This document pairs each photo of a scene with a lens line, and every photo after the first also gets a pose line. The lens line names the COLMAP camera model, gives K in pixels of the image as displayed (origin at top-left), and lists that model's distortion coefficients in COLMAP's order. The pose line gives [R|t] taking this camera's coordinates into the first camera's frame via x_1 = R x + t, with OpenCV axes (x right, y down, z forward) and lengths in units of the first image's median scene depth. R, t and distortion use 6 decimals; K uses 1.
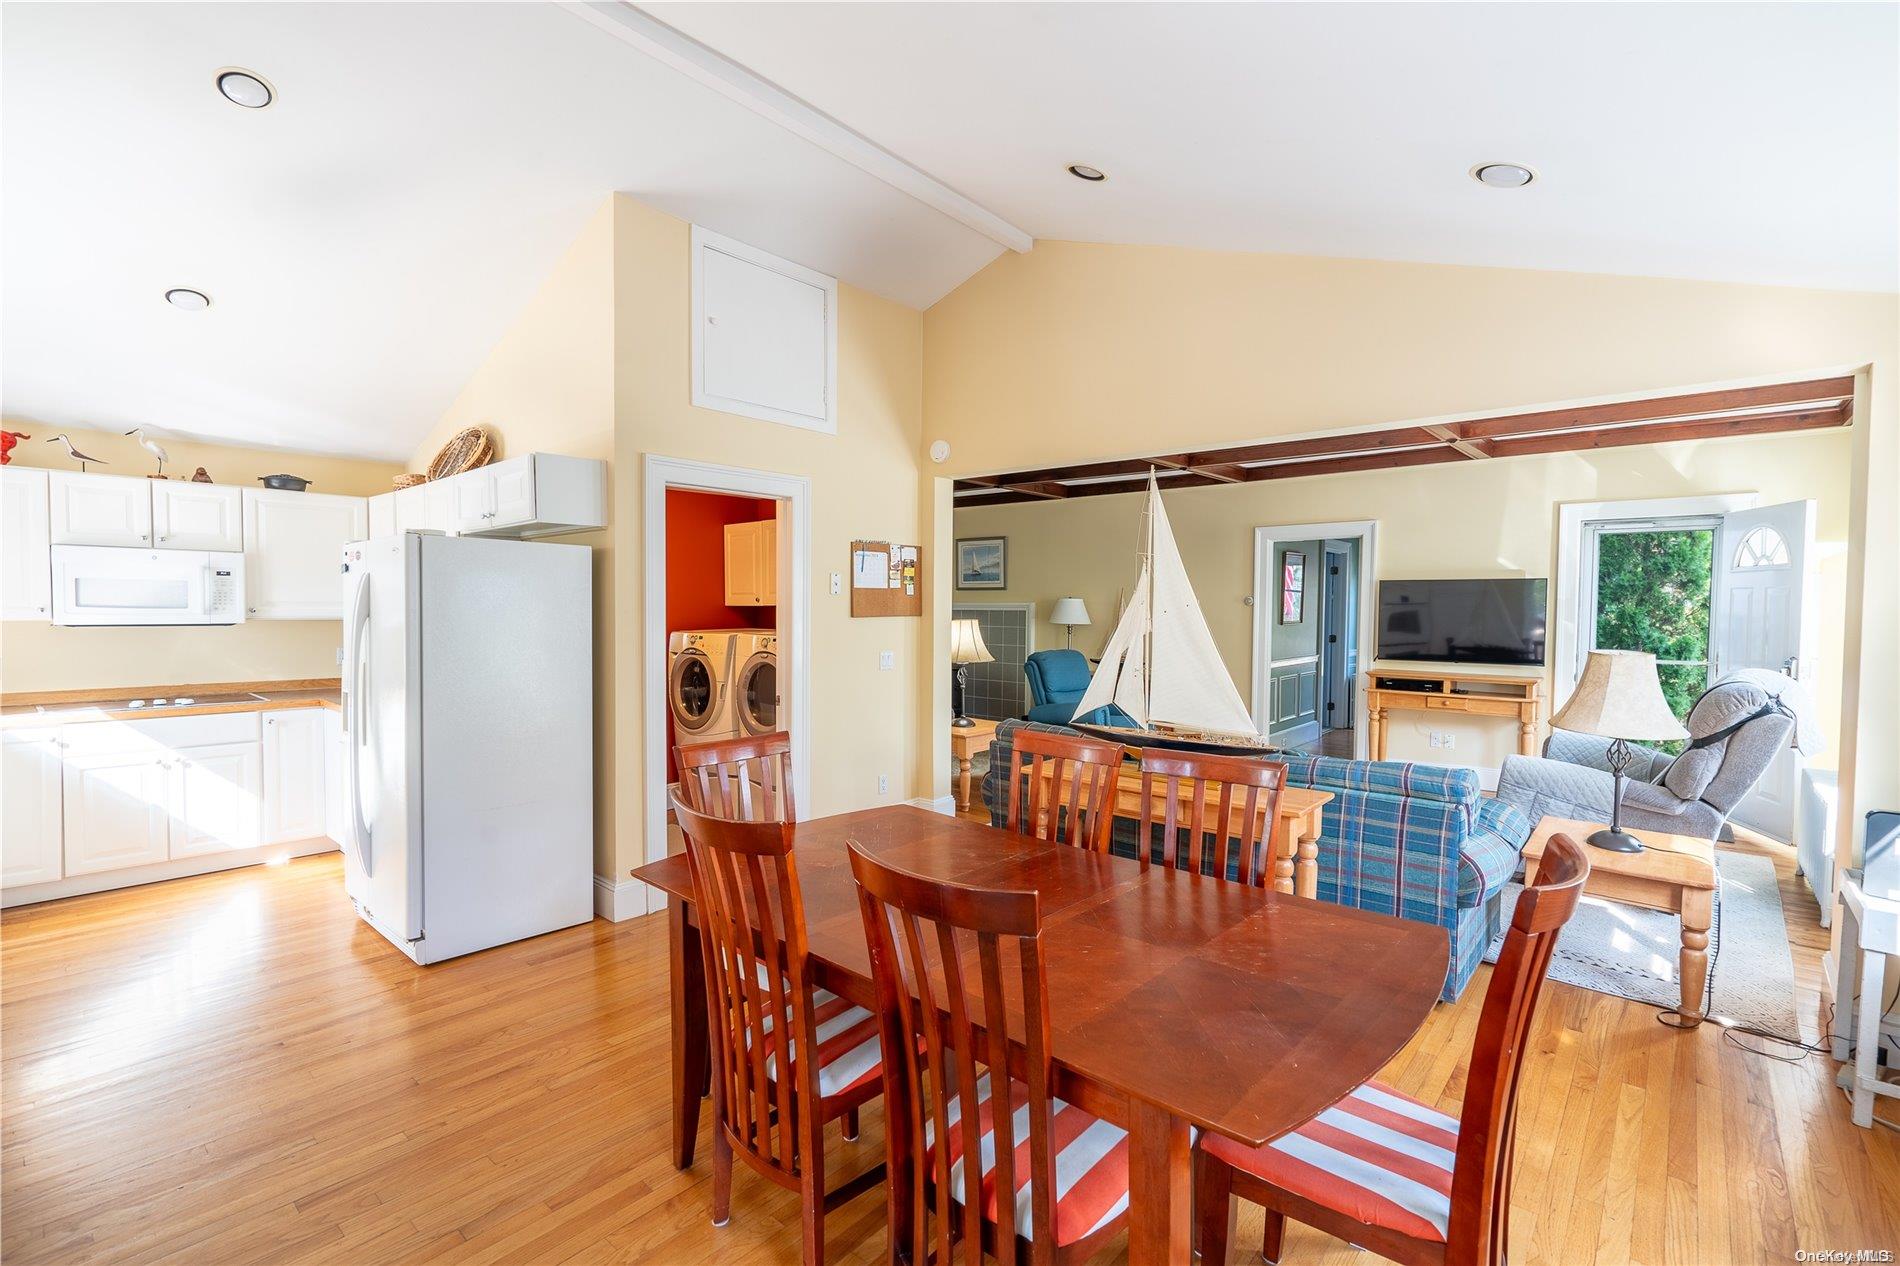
lens RADIAL K [[860.6, 0, 948.8], [0, 860.6, 634.8], [0, 0, 1]] dist [-0.000945, -0.001109]
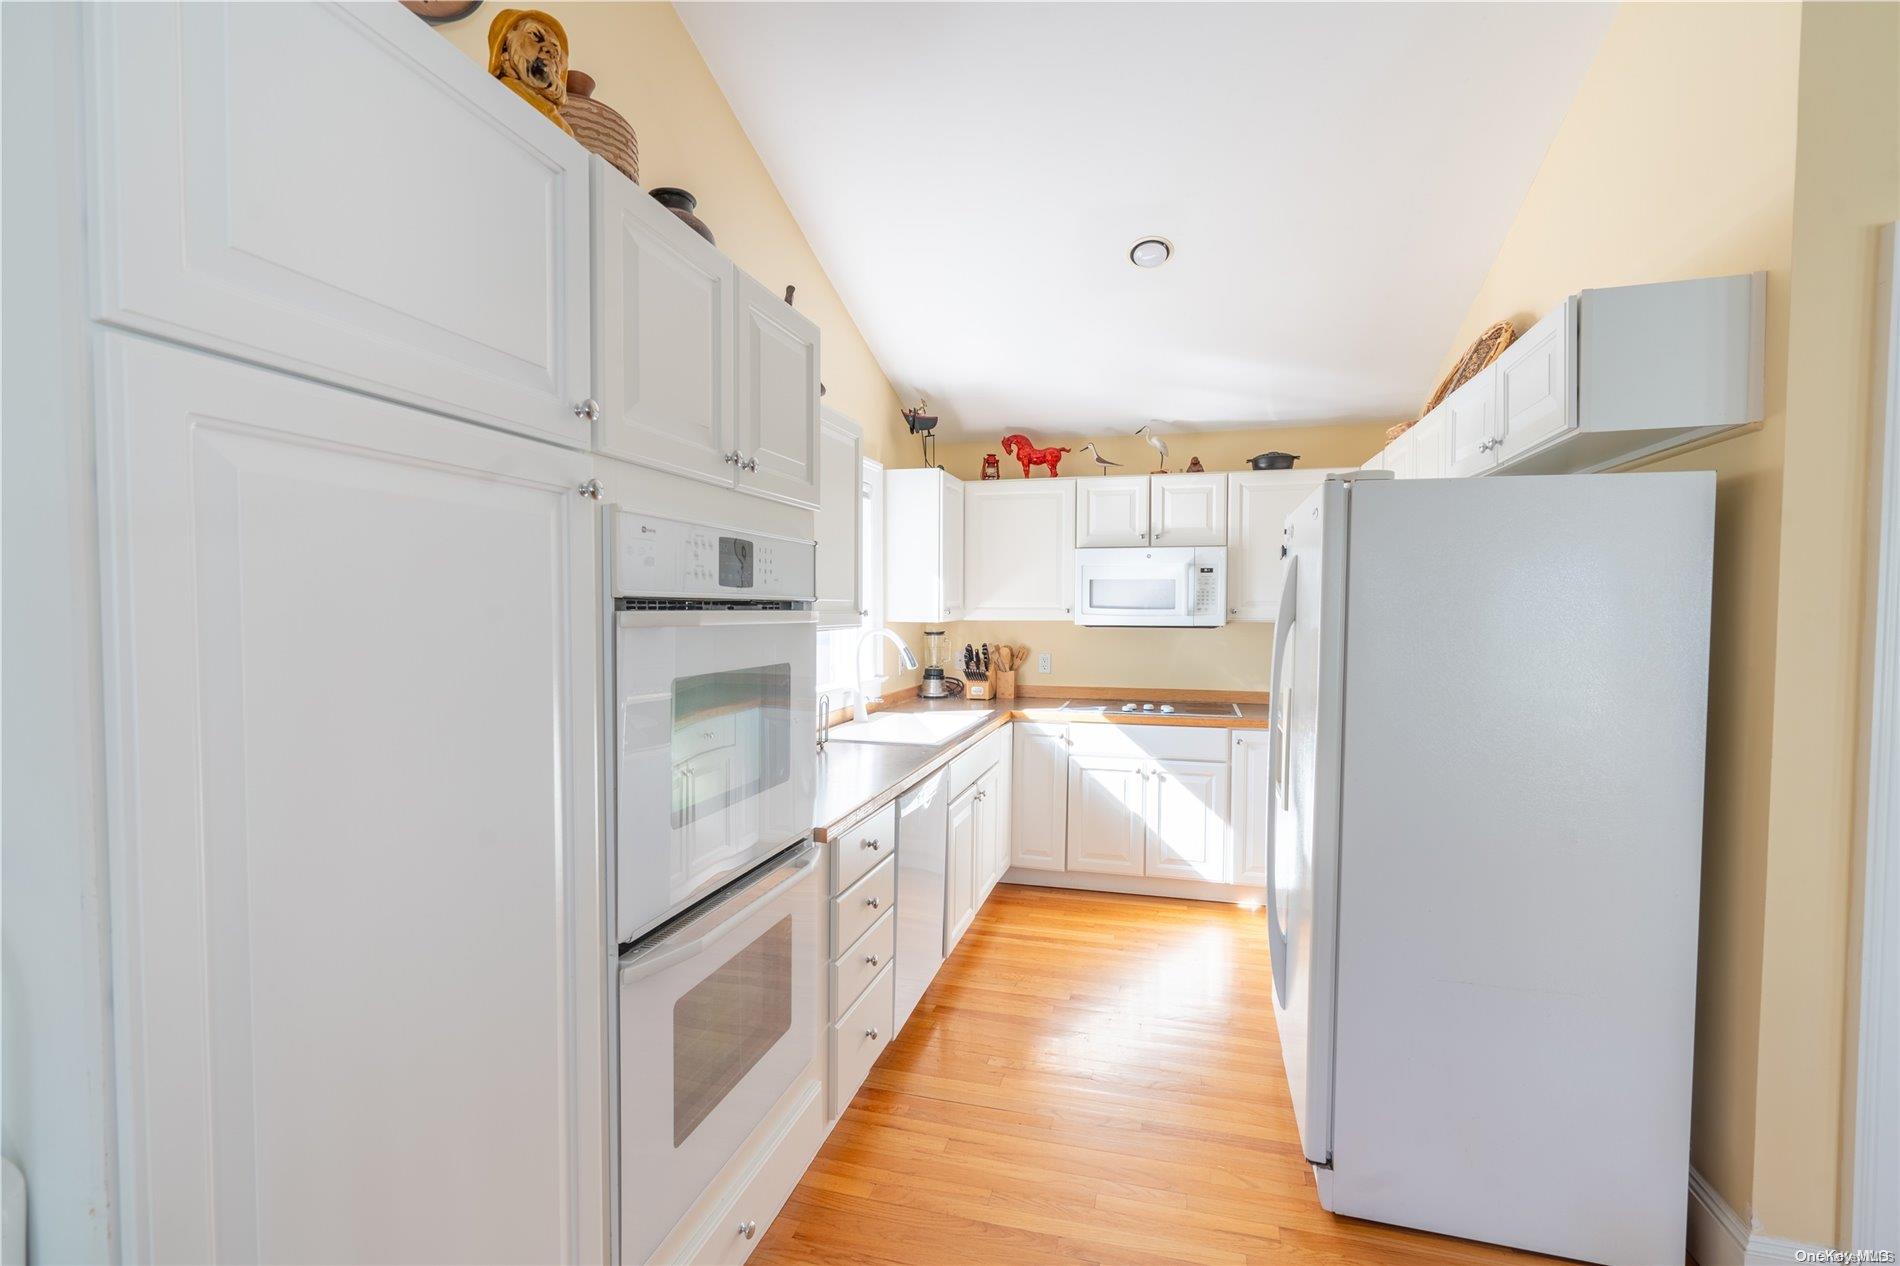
lens RADIAL K [[860.6, 0, 941.1], [0, 860.6, 636.6], [0, 0, 1]] dist [-0.000945, -0.001109]
pose [[0.430504, 0.024307, -0.902262, -0.155263], [-0.029779, 0.999476, 0.012717, -0.005300], [0.902097, 0.021393, 0.431002, 0.376180]]
